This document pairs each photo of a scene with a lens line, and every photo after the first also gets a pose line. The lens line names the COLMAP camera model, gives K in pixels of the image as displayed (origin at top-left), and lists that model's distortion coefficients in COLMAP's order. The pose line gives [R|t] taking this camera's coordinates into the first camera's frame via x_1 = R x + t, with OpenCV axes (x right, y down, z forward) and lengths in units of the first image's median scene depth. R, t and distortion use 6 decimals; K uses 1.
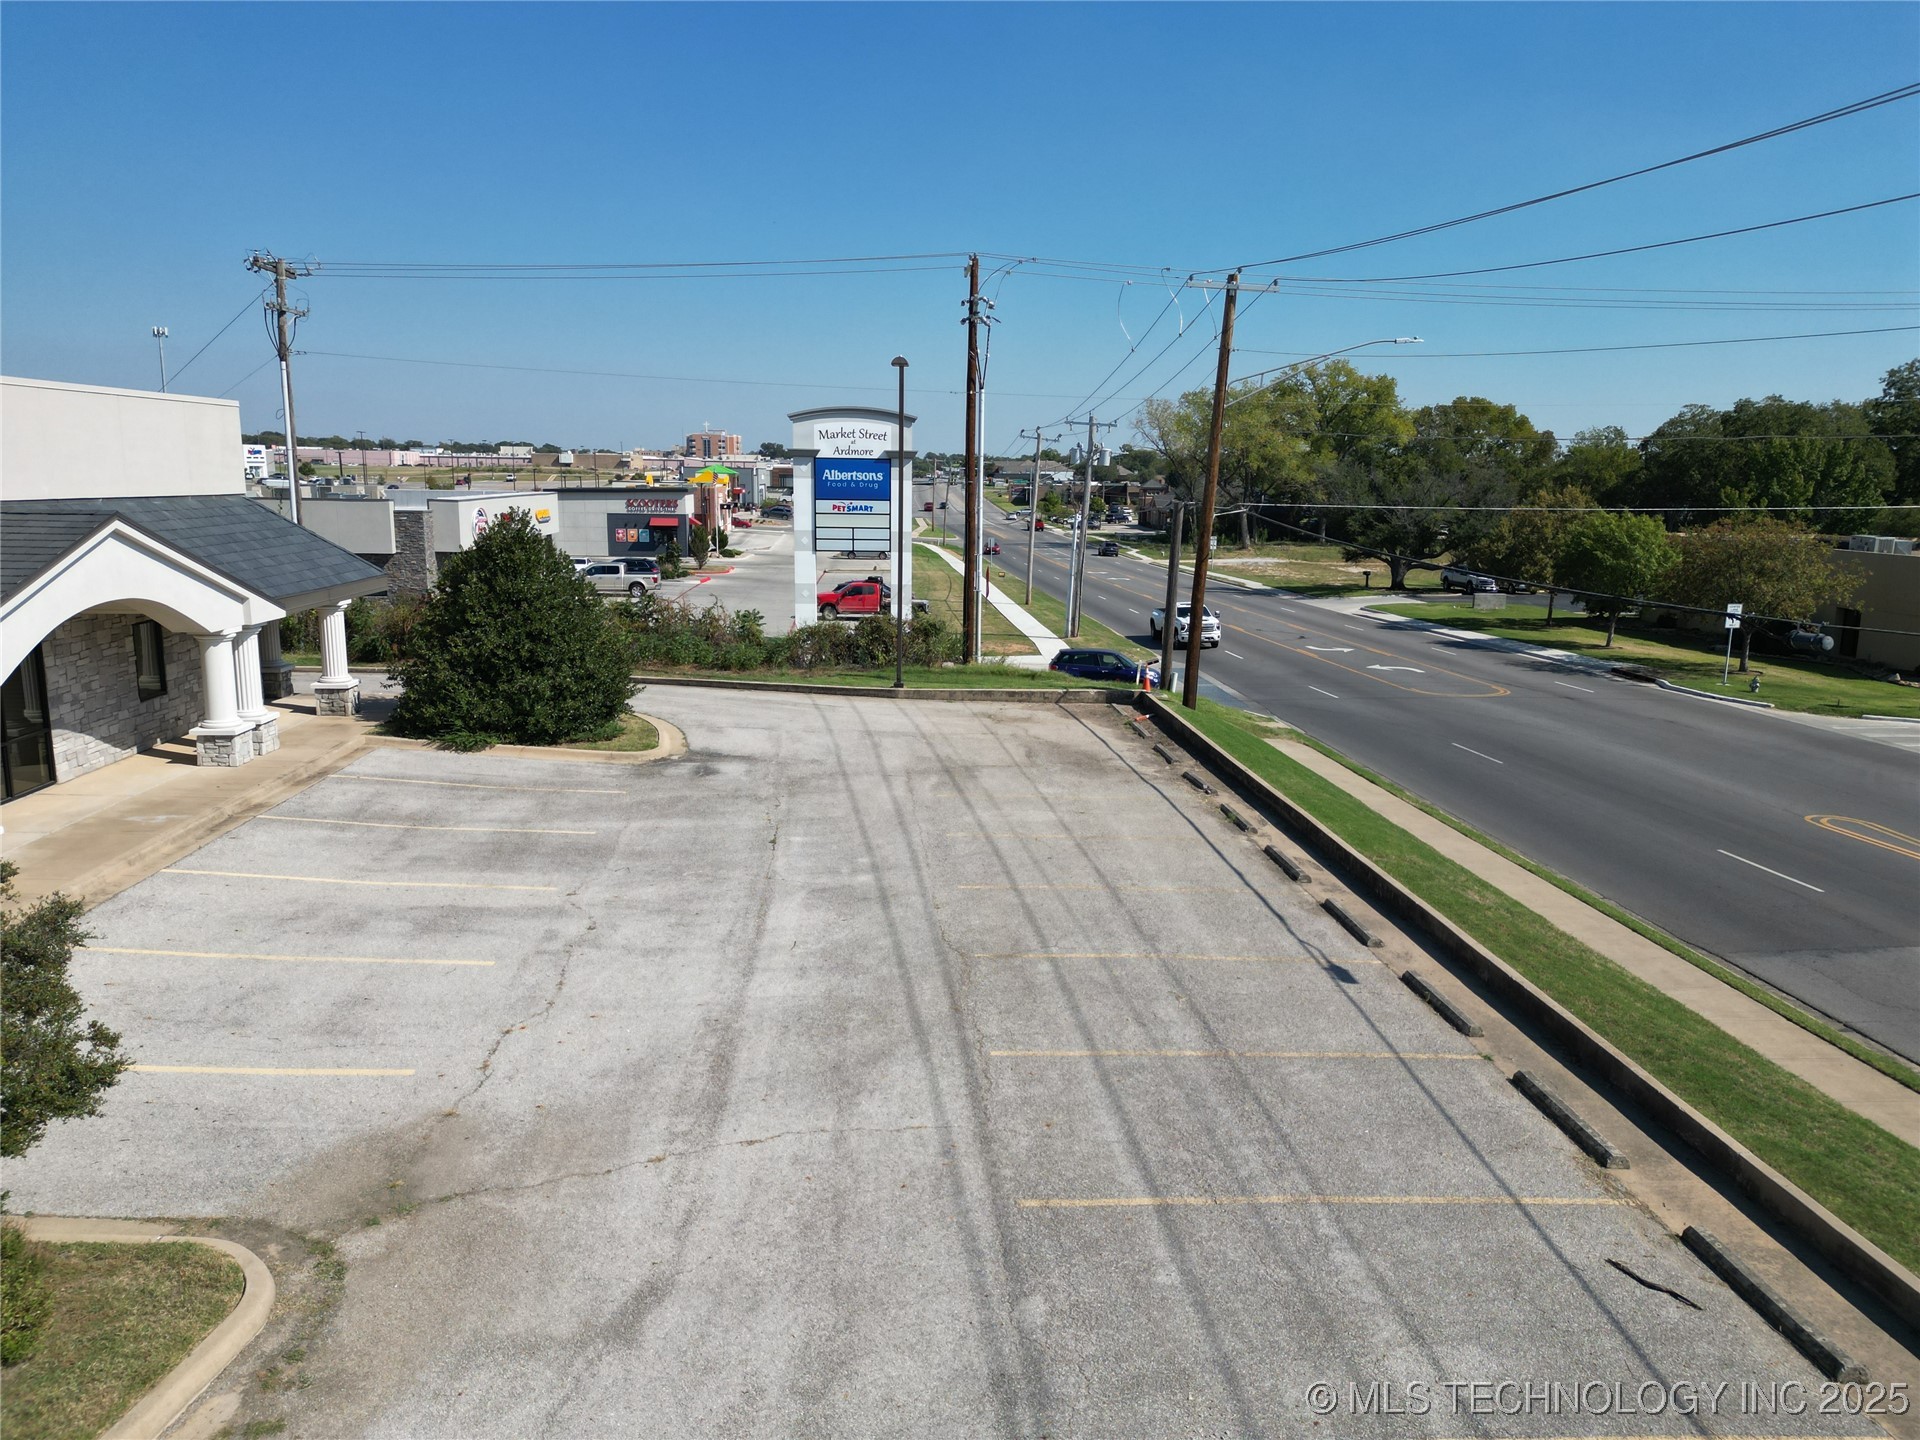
lens RADIAL K [[1343.2, 0, 960.0], [0, 1343.2, 720.0], [0, 0, 1]] dist [0.063816, -0.065459]
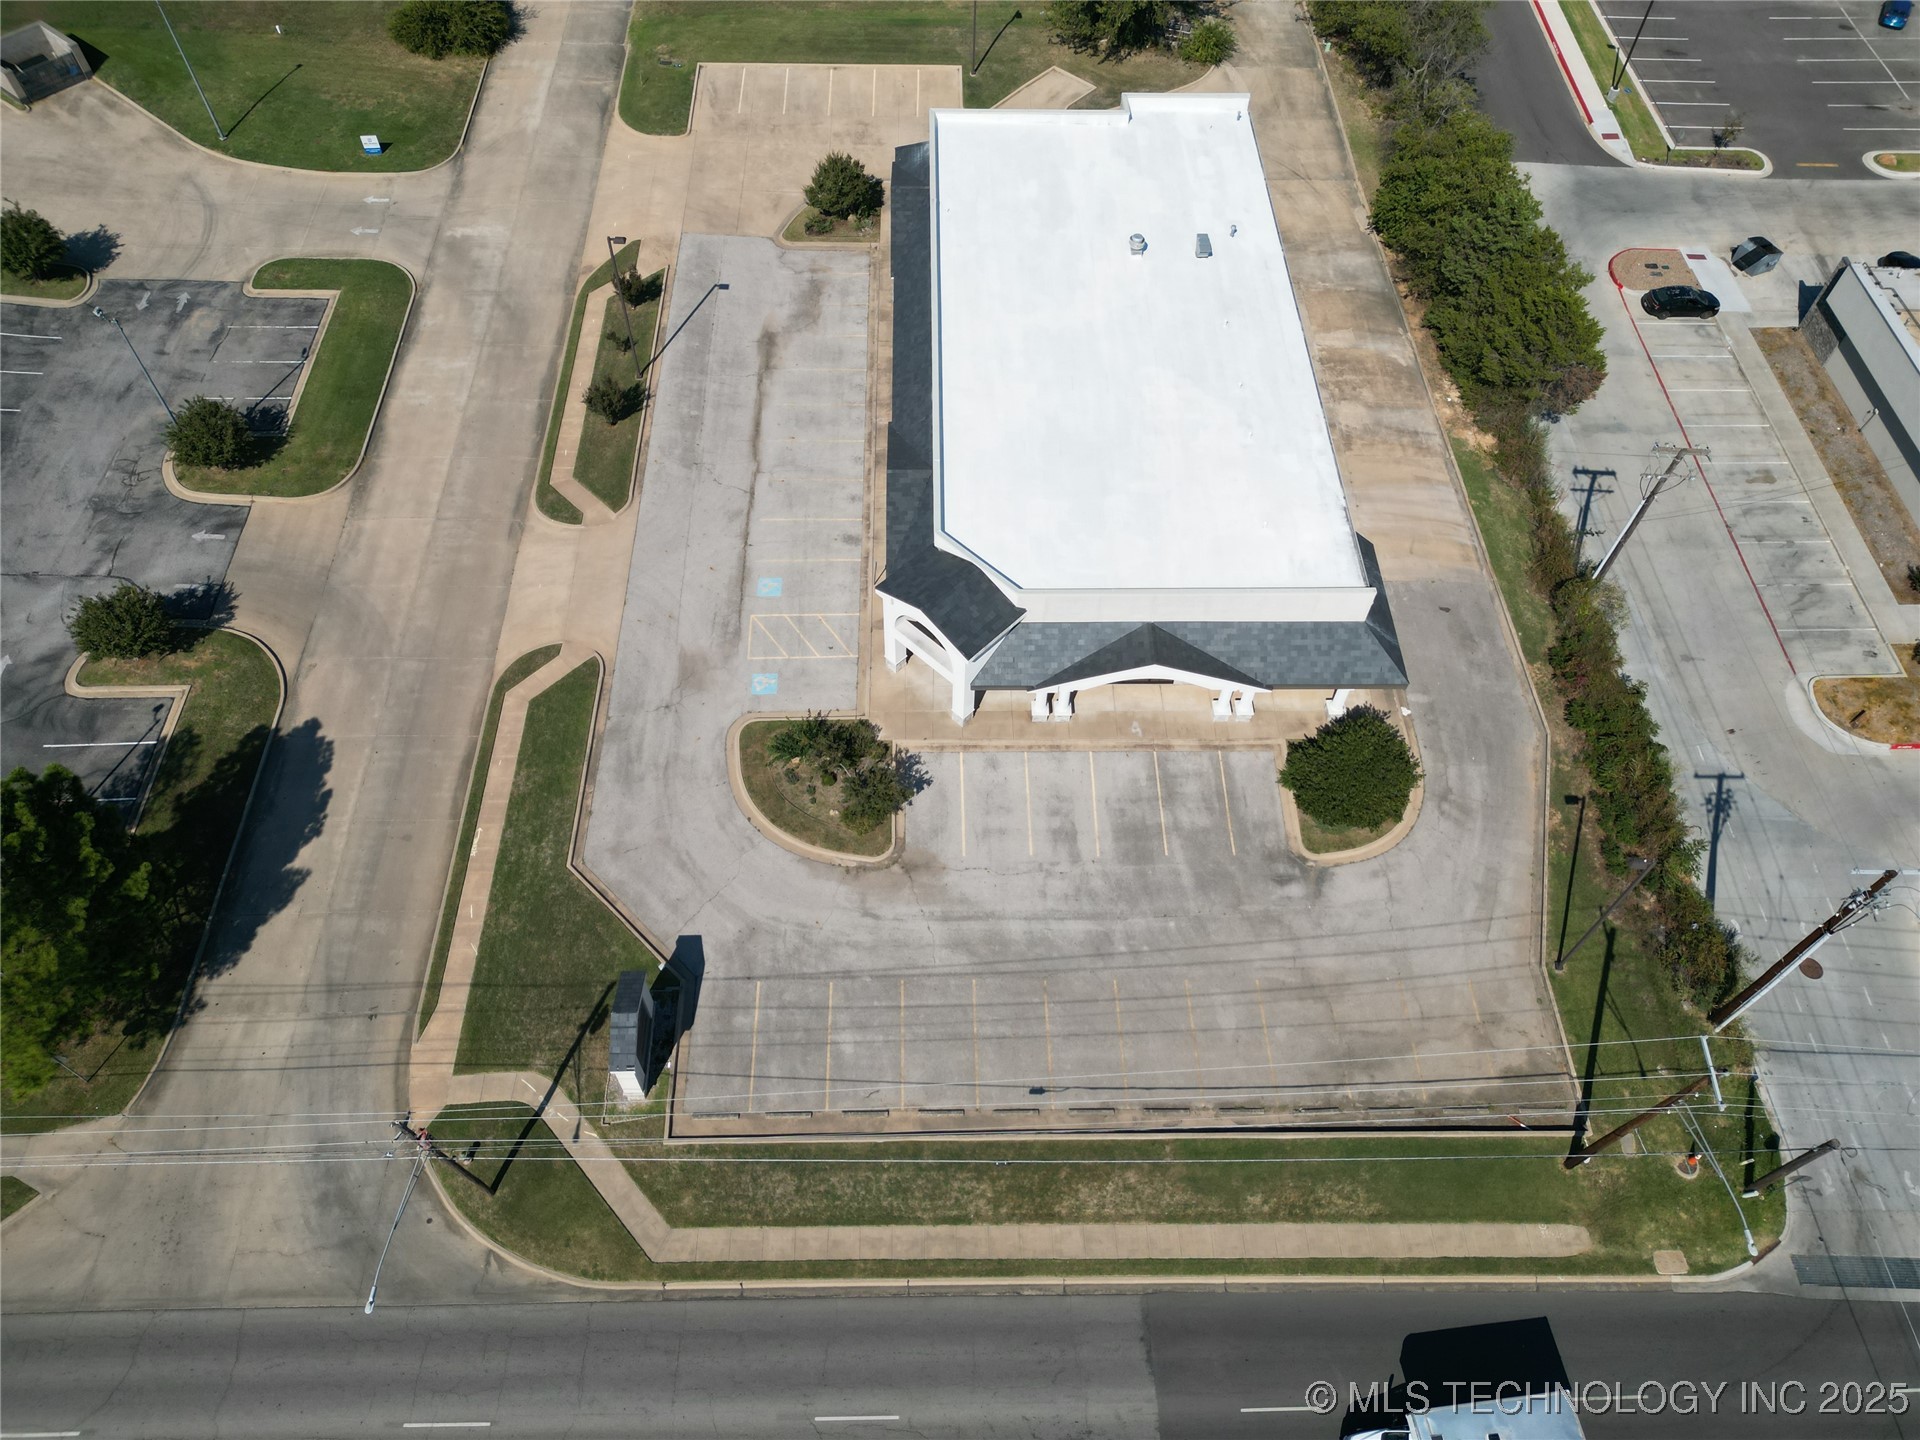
lens RADIAL K [[1343.2, 0, 960.0], [0, 1343.2, 720.0], [0, 0, 1]] dist [0.063816, -0.065459]
pose [[-0.046357, 0.804451, -0.592207, 1.705301], [-0.203091, 0.572872, 0.794085, -3.231223], [0.978062, 0.157083, 0.136820, 0.302192]]
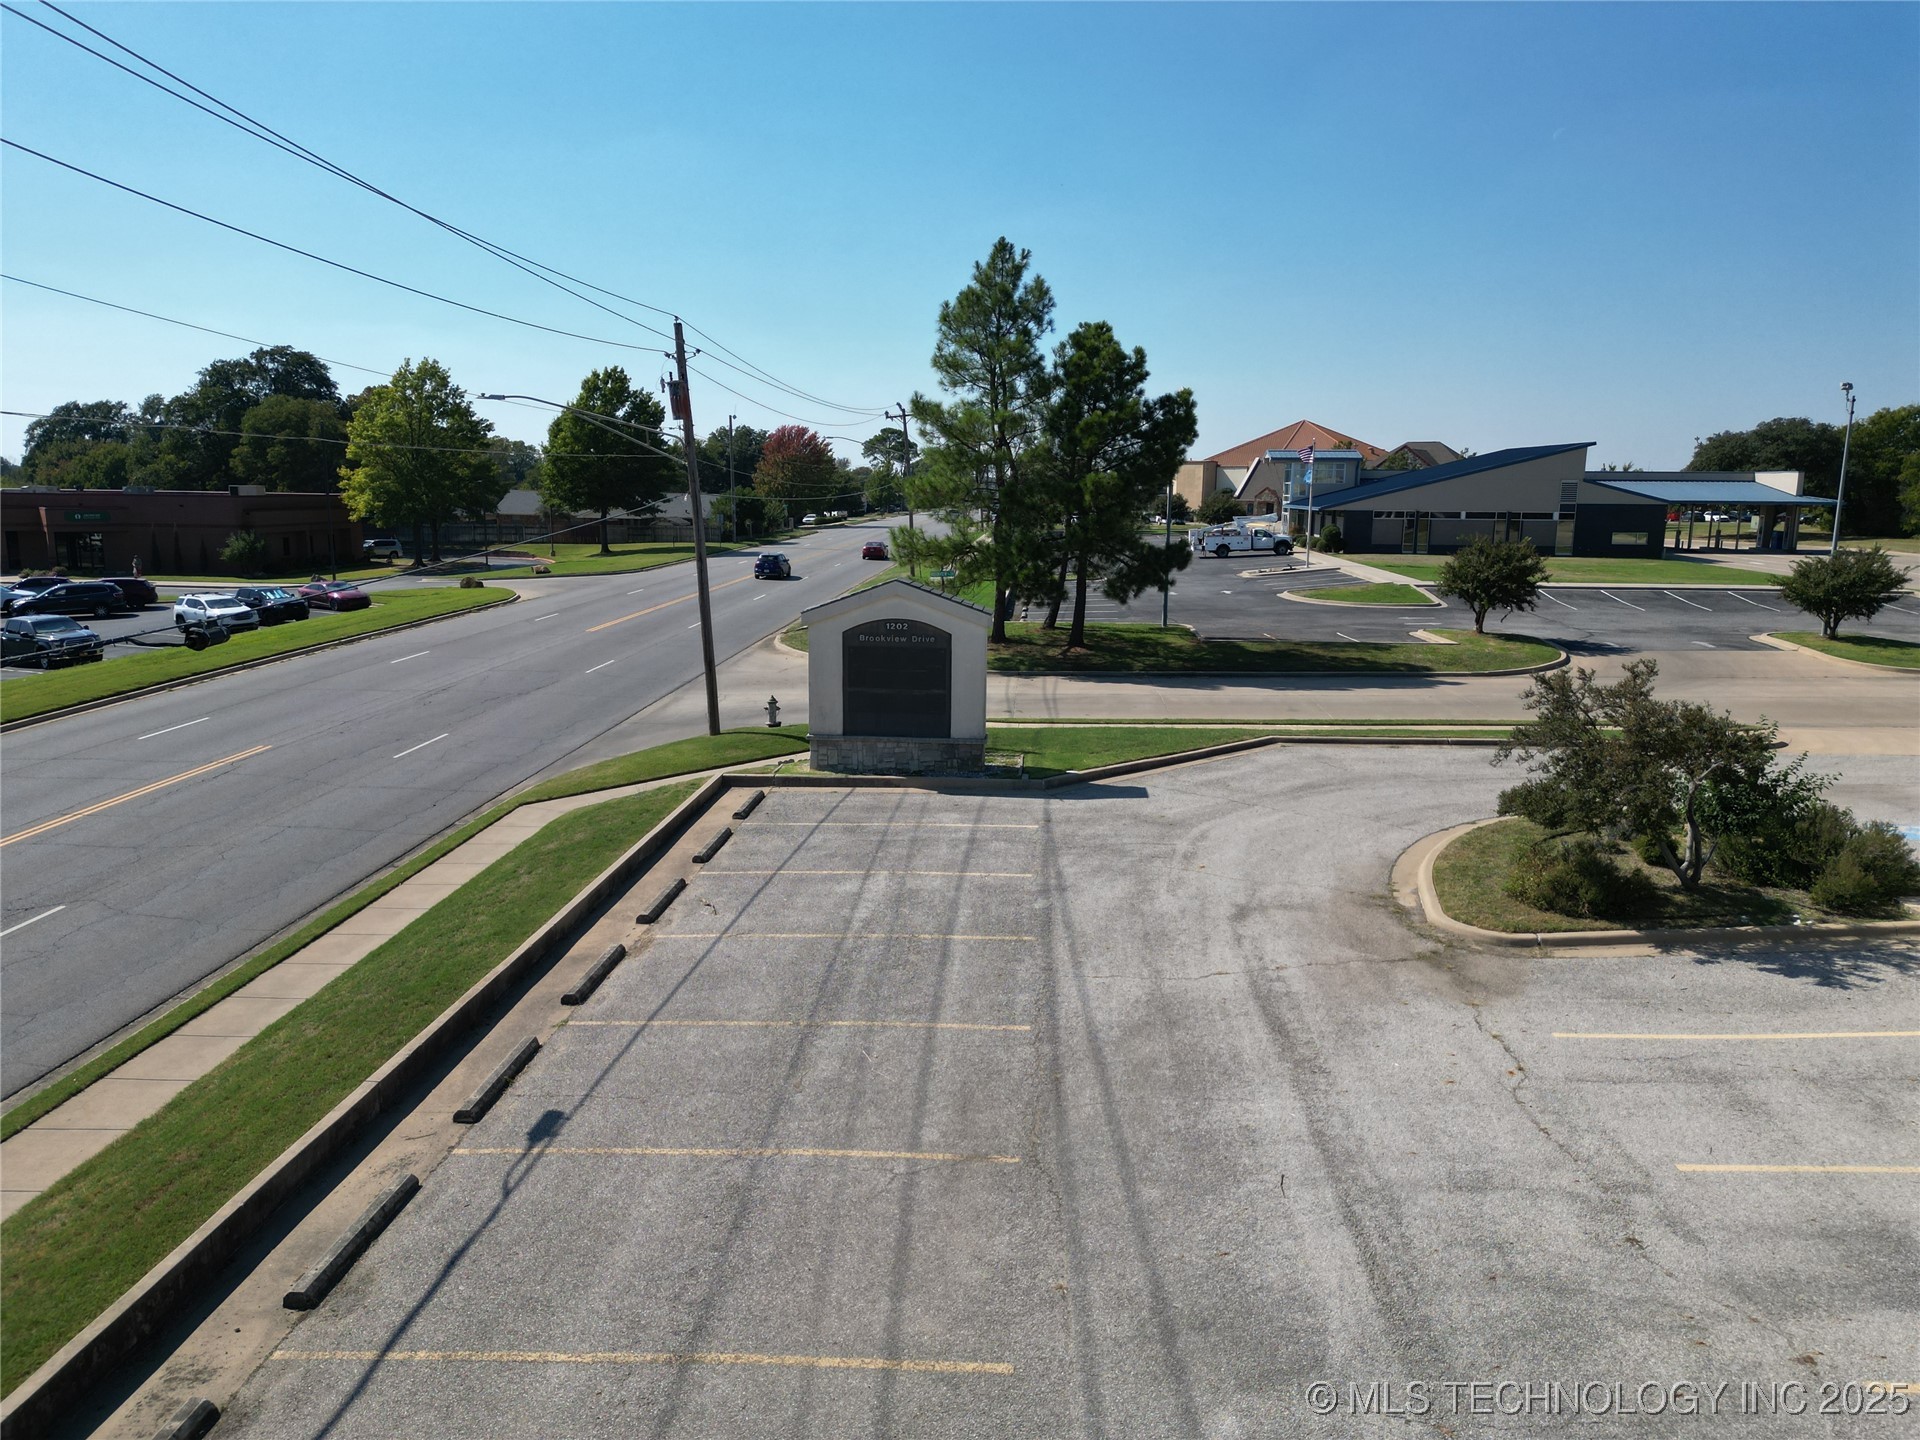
lens RADIAL K [[1323.0, 0, 960.0], [0, 1323.0, 720.0], [0, 0, 1]] dist [0.008466, 0.001139]
pose [[-0.990806, -0.044973, 0.127597, -0.044205], [0.003027, 0.935528, 0.353240, -0.345323], [-0.135256, 0.350378, -0.926791, 1.860978]]
